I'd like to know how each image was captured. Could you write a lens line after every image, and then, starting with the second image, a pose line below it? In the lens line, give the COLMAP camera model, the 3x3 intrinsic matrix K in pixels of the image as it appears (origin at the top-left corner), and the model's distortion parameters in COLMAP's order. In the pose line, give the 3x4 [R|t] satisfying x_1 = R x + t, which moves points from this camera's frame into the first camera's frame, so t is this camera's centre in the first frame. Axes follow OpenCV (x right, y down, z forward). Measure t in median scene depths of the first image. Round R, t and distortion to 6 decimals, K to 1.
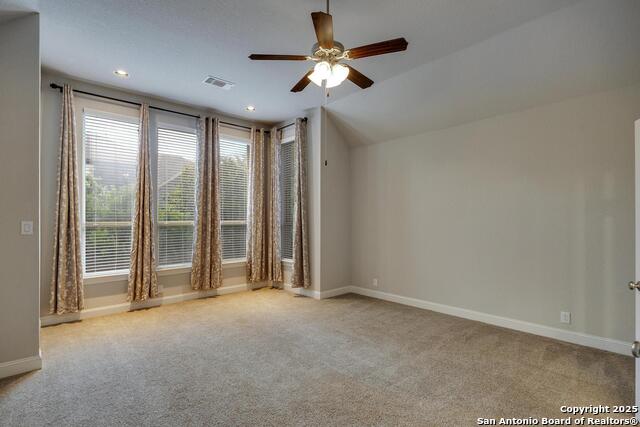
lens RADIAL K [[294.1, 0, 321.6], [0, 294.1, 219.3], [0, 0, 1]] dist [-0.001594, 0.000390]
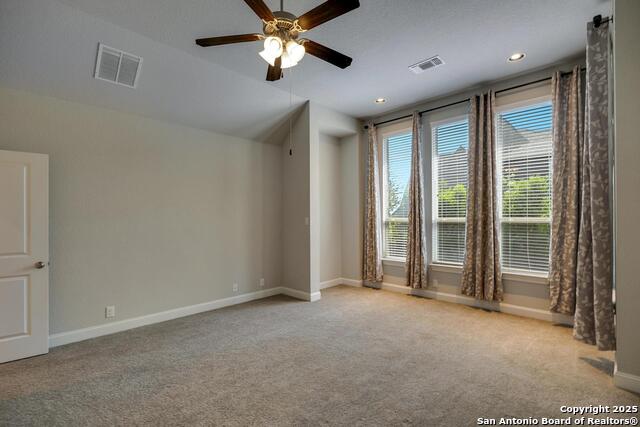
lens RADIAL K [[294.1, 0, 321.7], [0, 294.1, 211.6], [0, 0, 1]] dist [-0.001594, 0.000390]
pose [[0.073267, -0.016264, -0.997180, 0.429433], [0.000674, 0.999868, -0.016258, 0.002654], [0.997312, 0.000519, 0.073268, 0.499180]]
